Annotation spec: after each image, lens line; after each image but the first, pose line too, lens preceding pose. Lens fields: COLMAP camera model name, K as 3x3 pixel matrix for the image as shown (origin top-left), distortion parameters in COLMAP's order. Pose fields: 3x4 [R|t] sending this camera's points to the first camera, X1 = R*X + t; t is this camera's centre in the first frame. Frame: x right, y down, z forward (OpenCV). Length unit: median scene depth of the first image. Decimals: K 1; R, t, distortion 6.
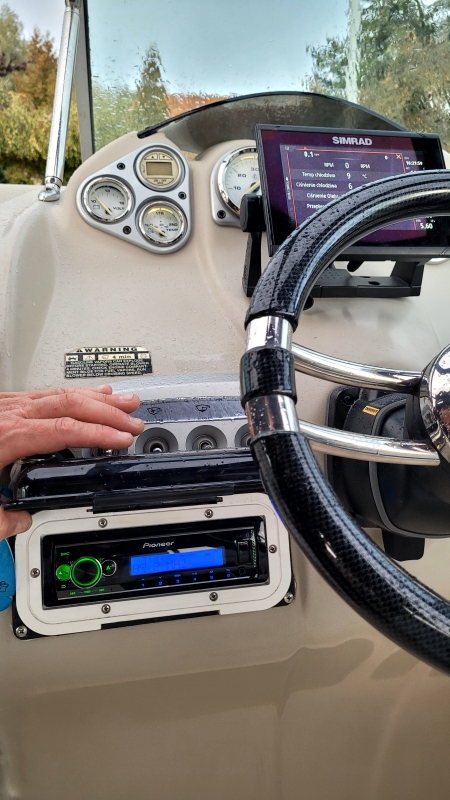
lens RADIAL K [[599.1, 0, 225.0], [0, 599.1, 400.0], [0, 0, 1]] dist [0.031973, 0.005238]
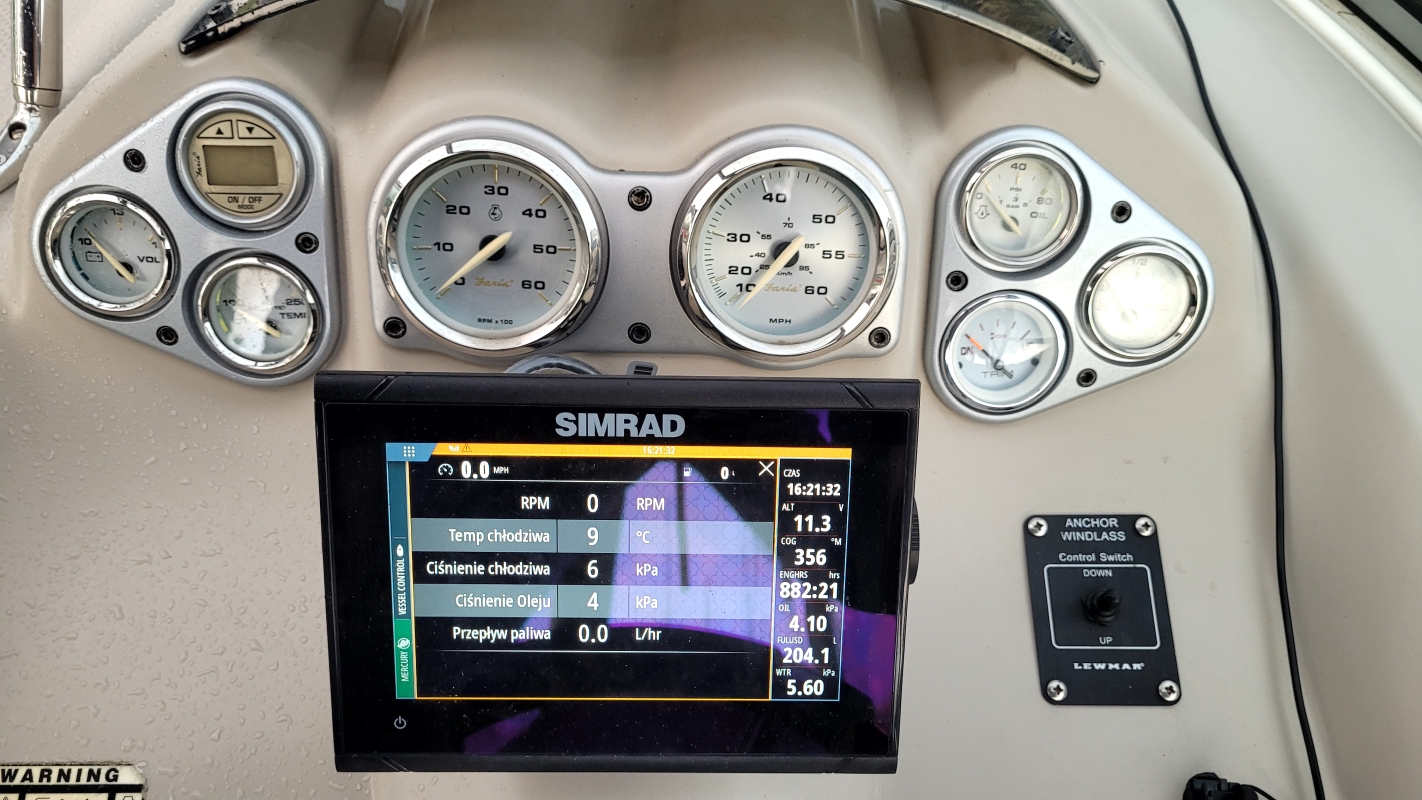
lens RADIAL K [[1110.6, 0, 713.7], [0, 1110.6, 362.9], [0, 0, 1]] dist [0.006849, -0.000905]
pose [[0.980319, 0.143860, -0.135201, 0.341099], [-0.063465, 0.878130, 0.474193, -0.755663], [0.186942, -0.456280, 0.869978, 0.512474]]
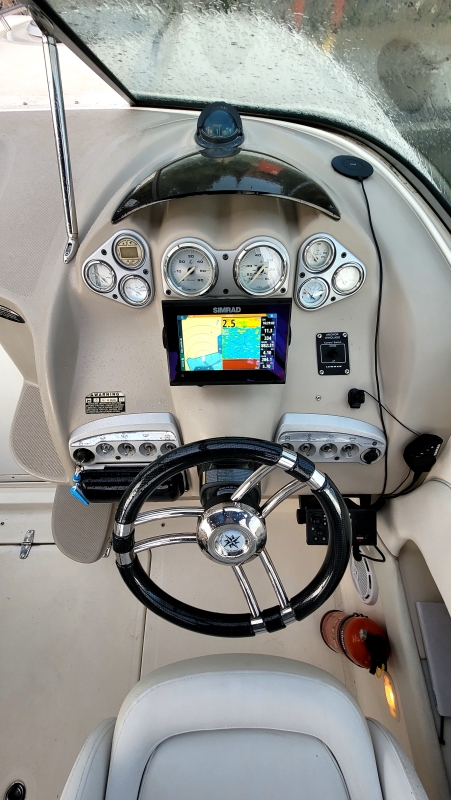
lens RADIAL K [[314.4, 0, 221.1], [0, 314.4, 397.3], [0, 0, 1]] dist [0.000258, 0.000047]
pose [[0.979661, 0.150648, -0.132553, 0.338257], [-0.016497, 0.718809, 0.695012, -0.827355], [0.199983, -0.678689, 0.706674, 0.301989]]
